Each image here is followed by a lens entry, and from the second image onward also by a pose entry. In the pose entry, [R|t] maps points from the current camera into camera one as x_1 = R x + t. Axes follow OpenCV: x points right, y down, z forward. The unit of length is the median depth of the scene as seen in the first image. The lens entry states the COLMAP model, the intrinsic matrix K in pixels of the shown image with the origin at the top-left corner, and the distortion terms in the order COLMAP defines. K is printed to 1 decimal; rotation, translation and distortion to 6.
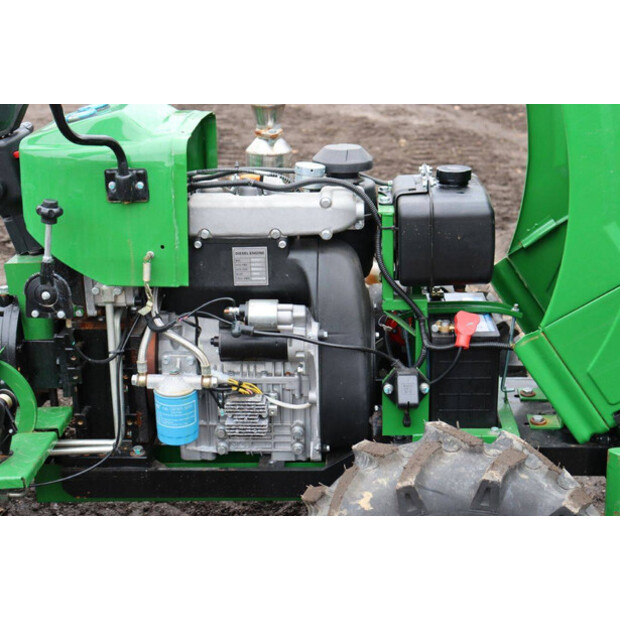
lens RADIAL K [[946.8, 0, 310.9], [0, 946.8, 313.1], [0, 0, 1]] dist [0.137147, 0.000000]
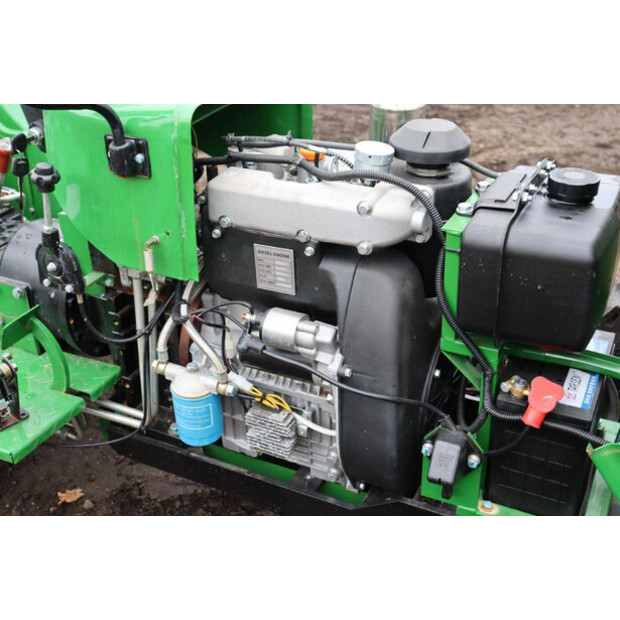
lens RADIAL K [[758.3, 0, 309.6], [0, 758.3, 307.6], [0, 0, 1]] dist [0.002016, 0.000000]
pose [[0.916171, 0.195839, -0.349683, 0.193949], [-0.137221, 0.973031, 0.185422, -0.140654], [0.376565, -0.121895, 0.918336, 0.415365]]
